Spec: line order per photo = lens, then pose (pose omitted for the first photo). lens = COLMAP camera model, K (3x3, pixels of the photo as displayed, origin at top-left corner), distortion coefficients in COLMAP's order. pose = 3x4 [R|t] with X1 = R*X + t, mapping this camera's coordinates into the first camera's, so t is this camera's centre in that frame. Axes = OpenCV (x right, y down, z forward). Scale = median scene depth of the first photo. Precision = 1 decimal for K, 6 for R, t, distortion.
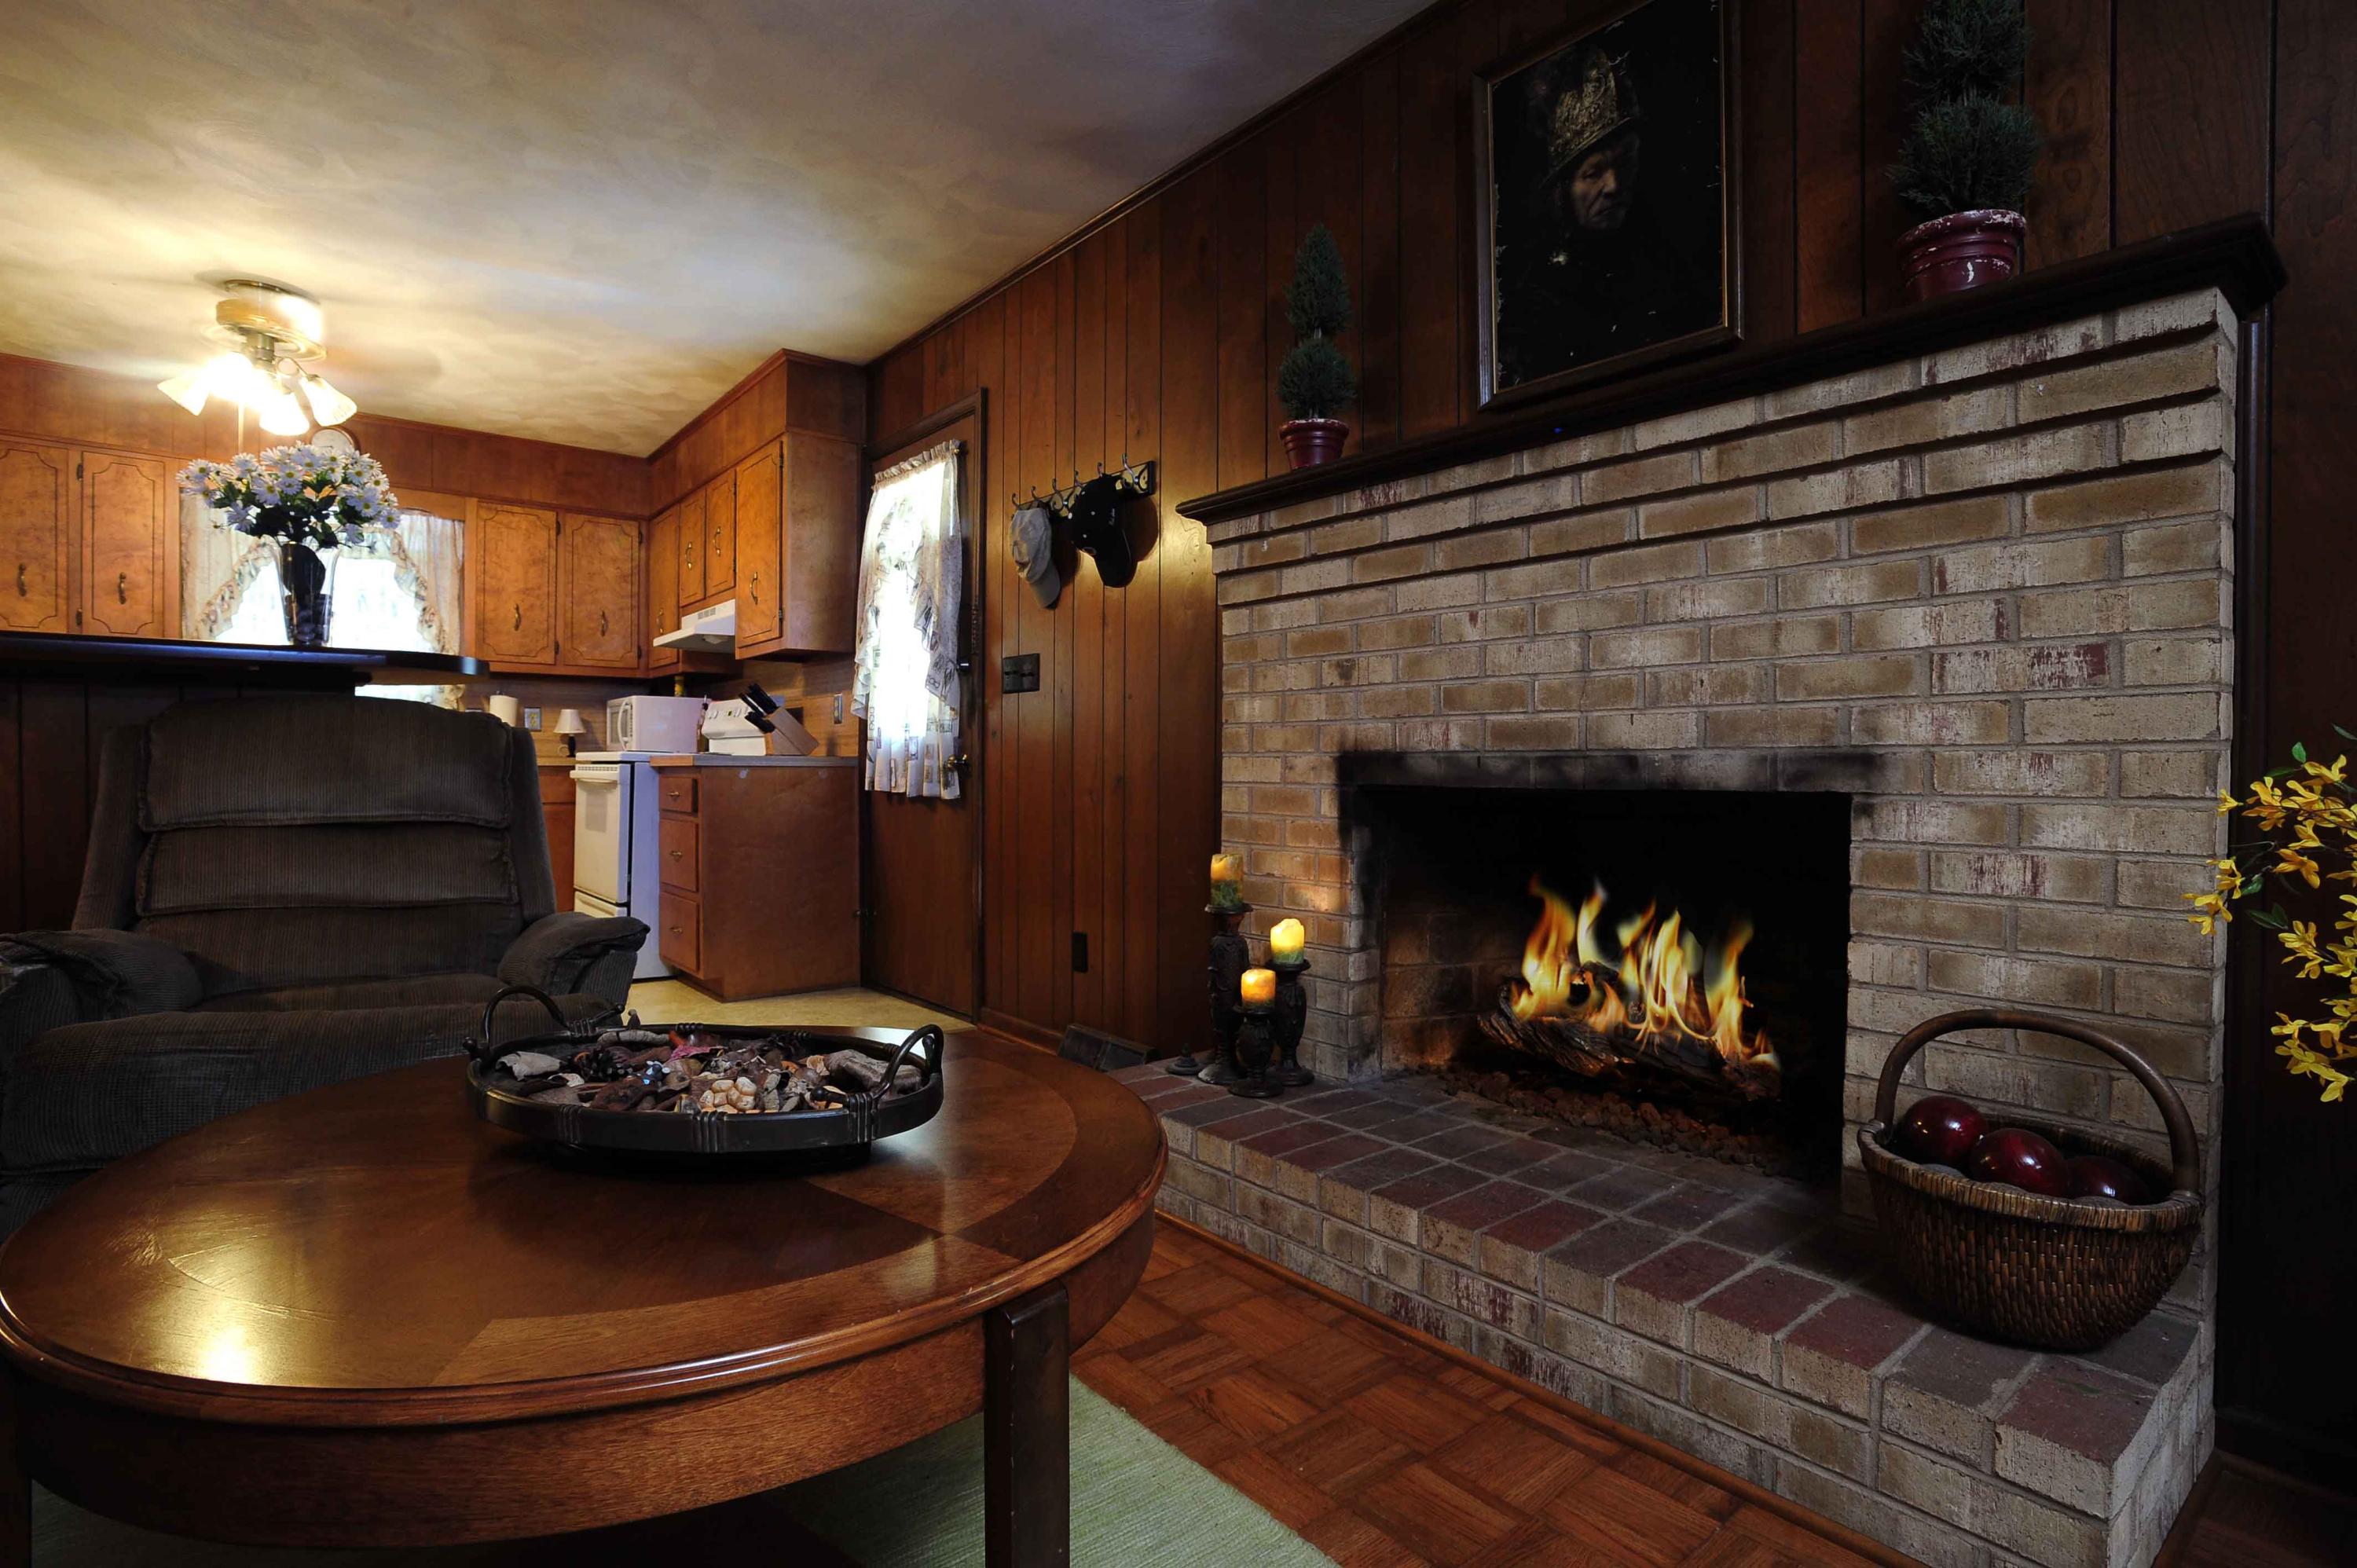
lens RADIAL K [[1174.7, 0, 1207.3], [0, 1174.7, 768.5], [0, 0, 1]] dist [-0.046534, 0.016031]
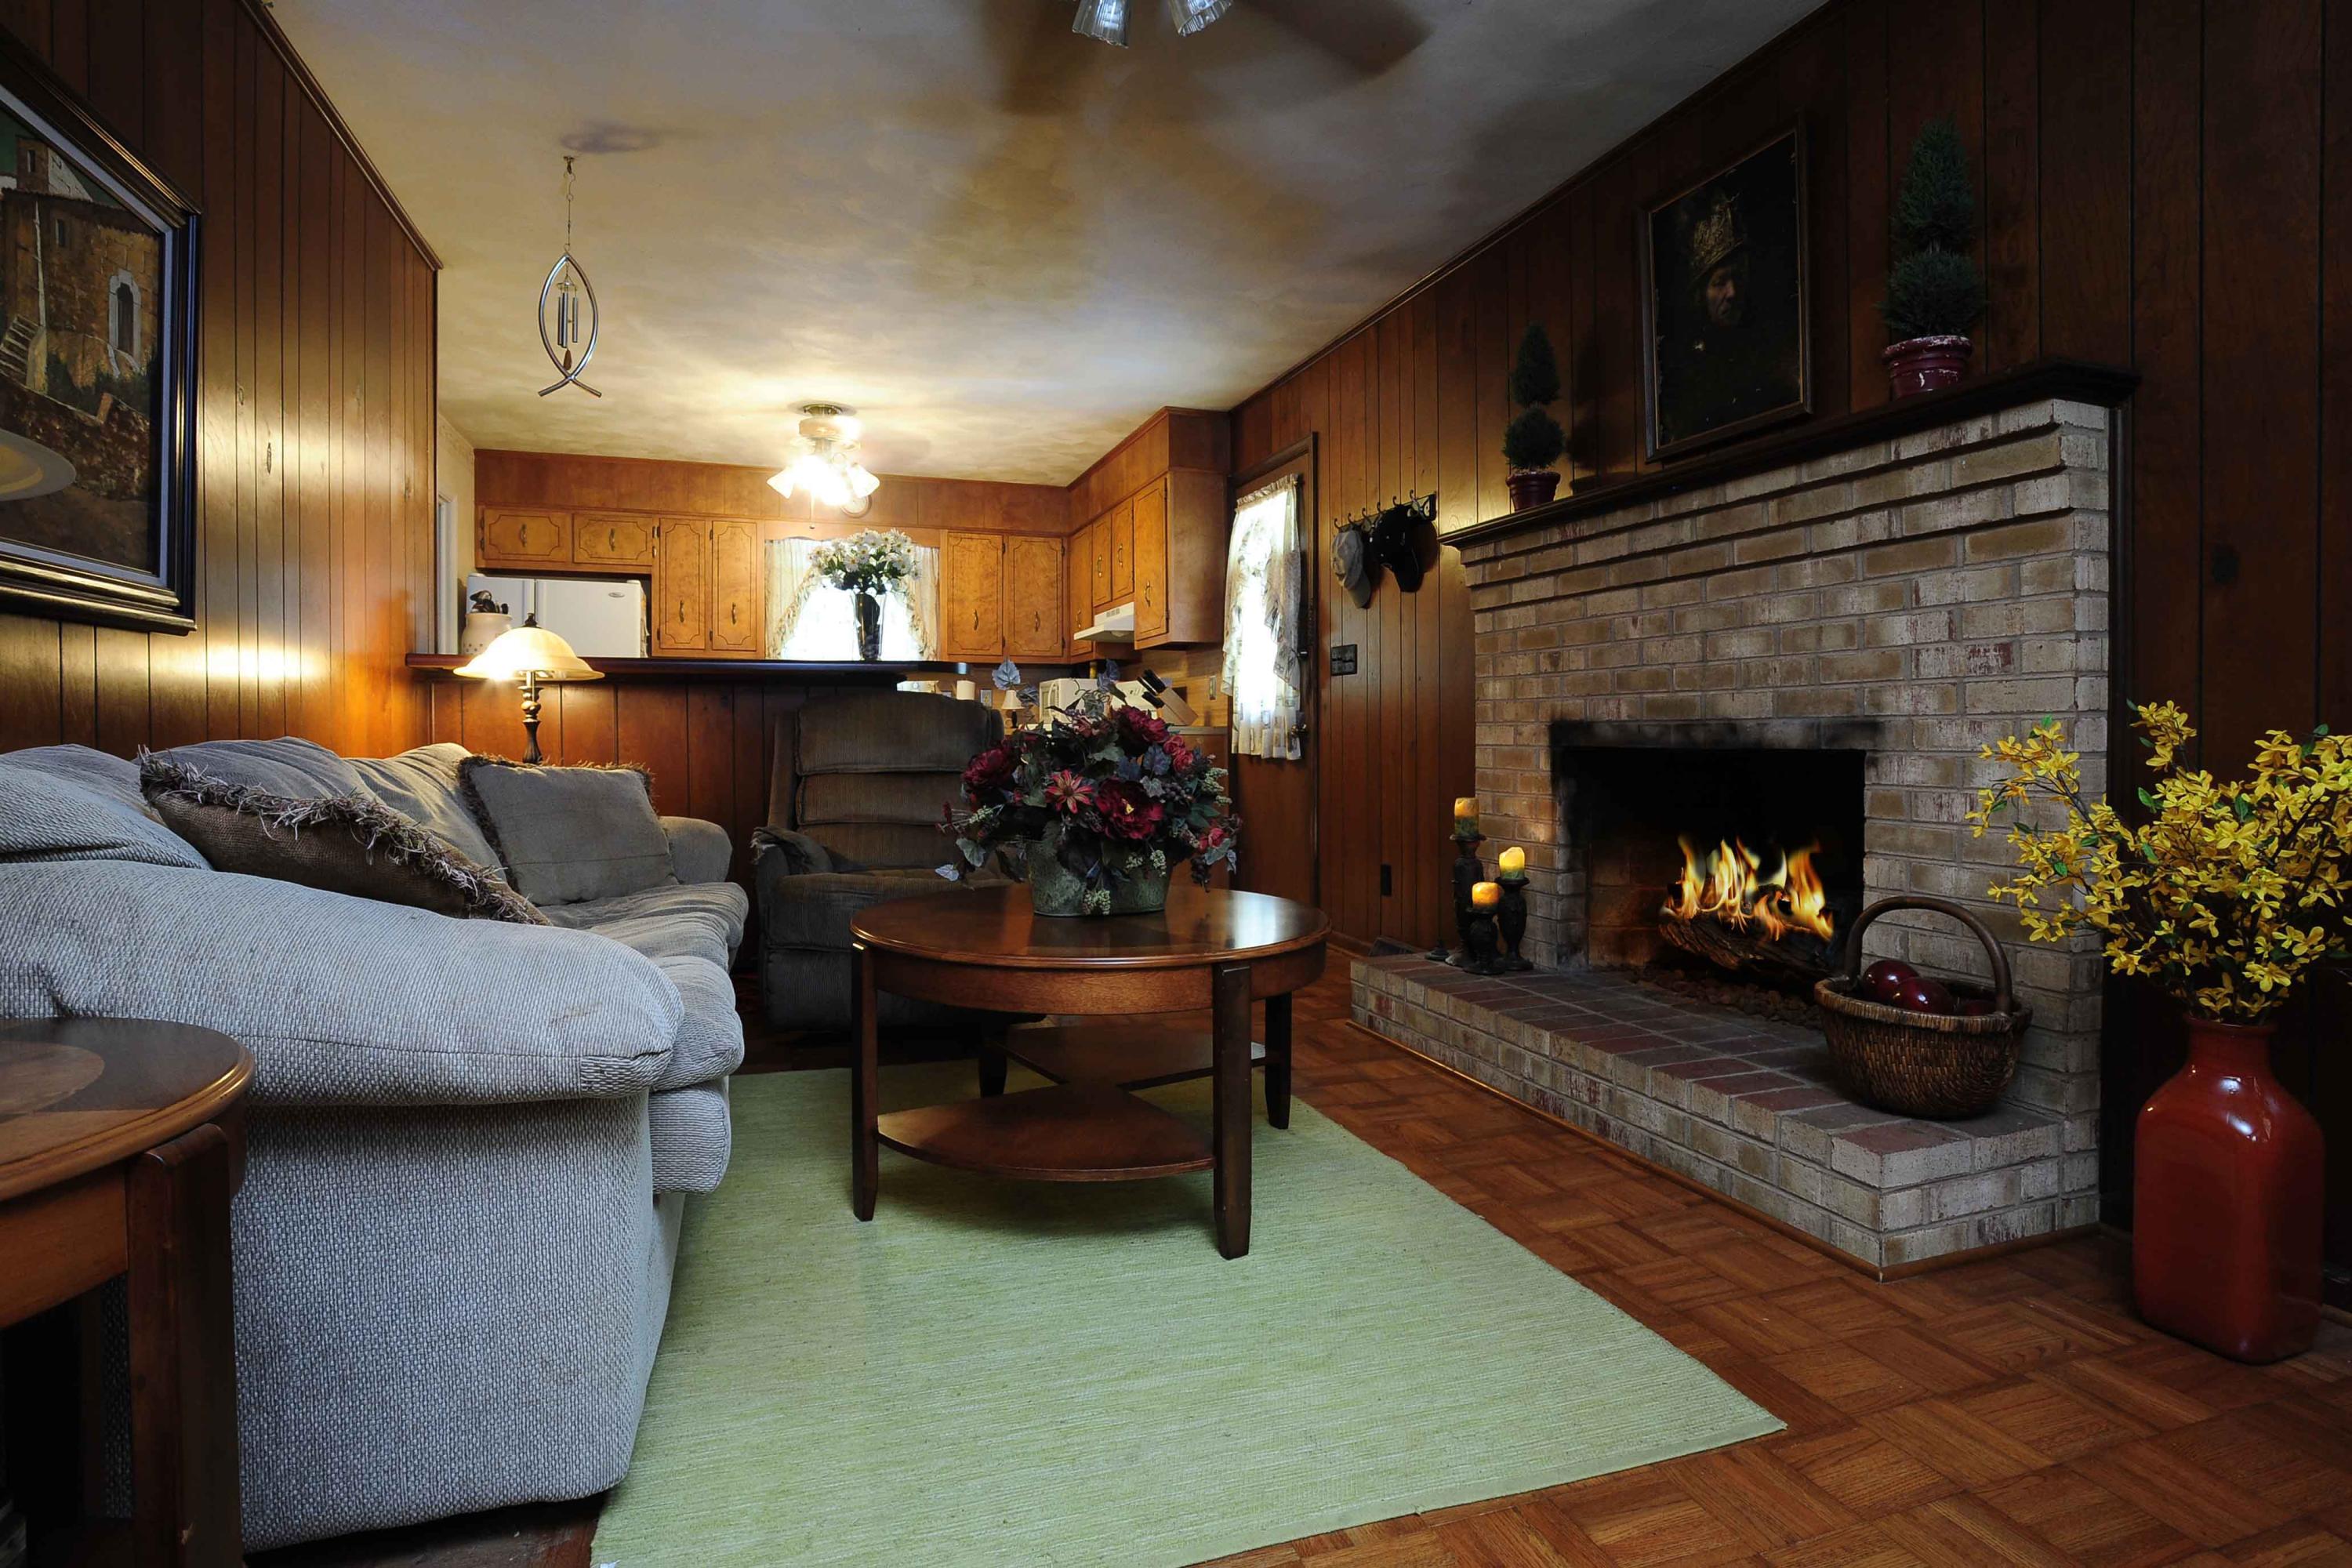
lens RADIAL K [[1172.2, 0, 1110.3], [0, 1172.2, 731.6], [0, 0, 1]] dist [-0.046534, 0.016031]
pose [[0.916531, -0.006295, -0.399913, 0.180535], [0.005030, 0.999978, -0.004213, 0.000217], [0.399931, 0.001850, 0.916543, -0.399136]]
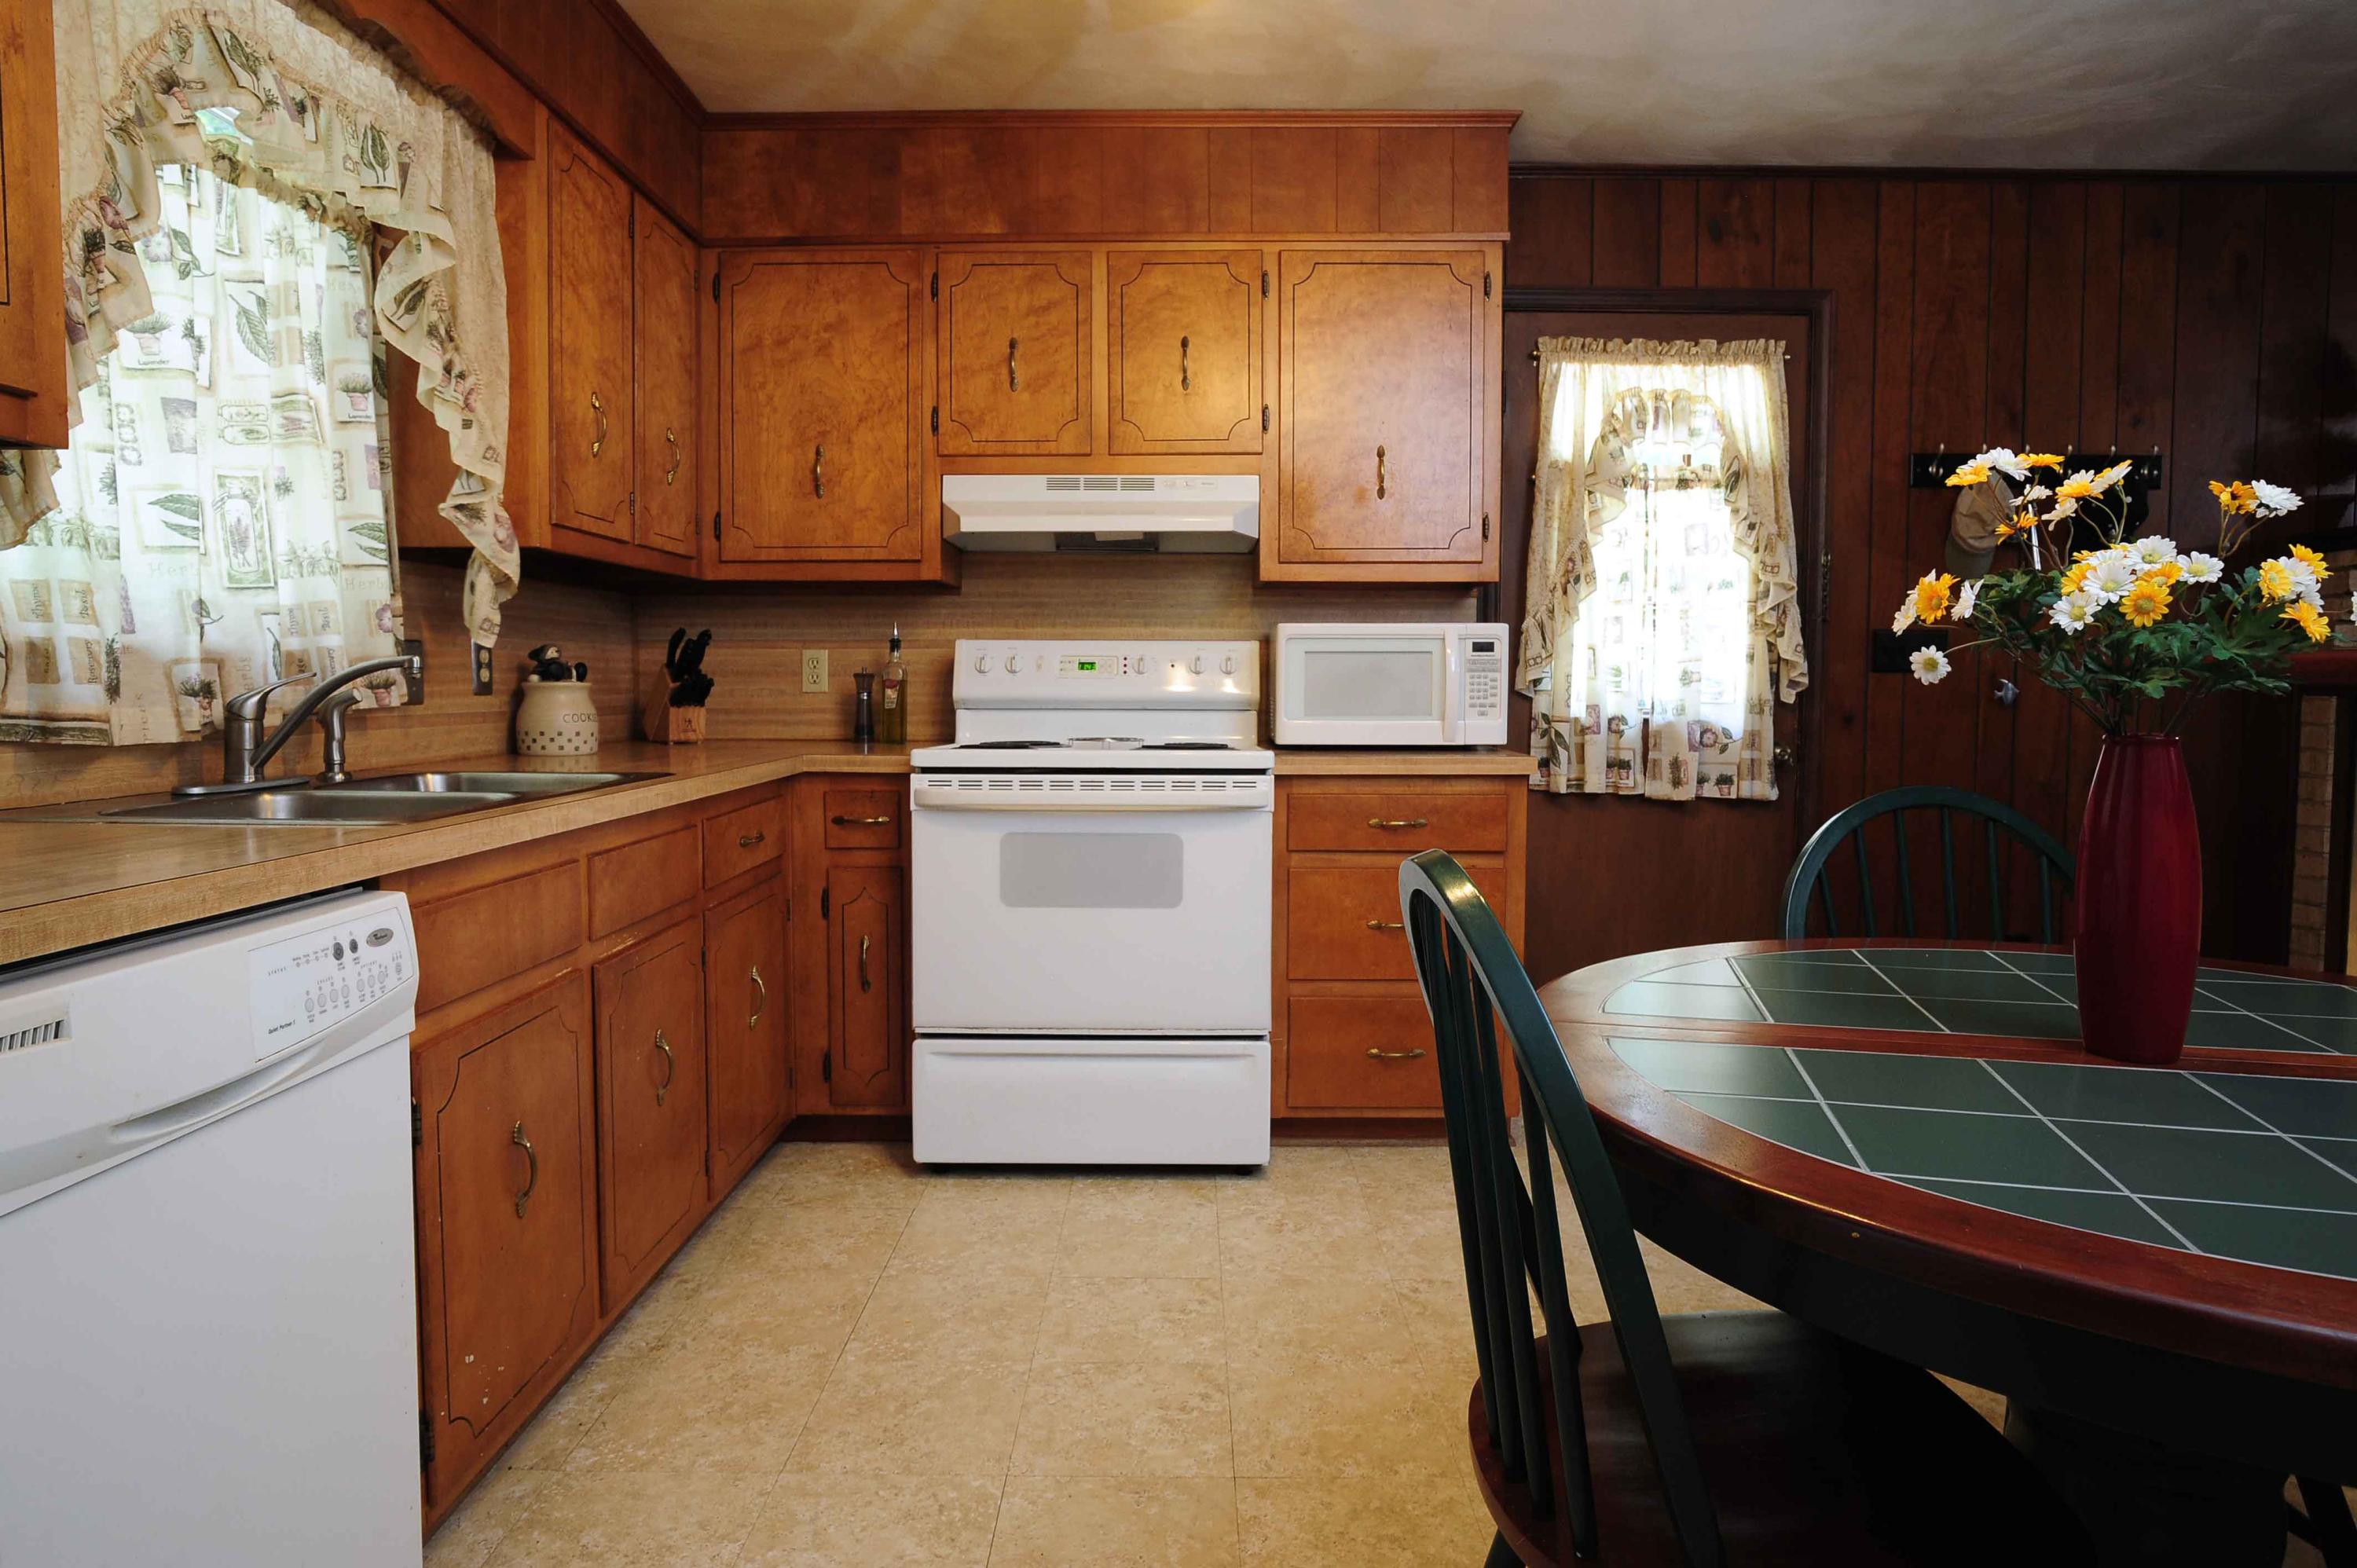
lens RADIAL K [[1345.1, 0, 1173.6], [0, 1345.1, 748.6], [0, 0, 1]] dist [-0.041406, 0.016512]
pose [[0.643287, -0.041522, 0.764499, -2.483071], [-0.000546, 0.998503, 0.054692, -0.121508], [-0.765625, -0.035600, 0.642301, 1.574532]]
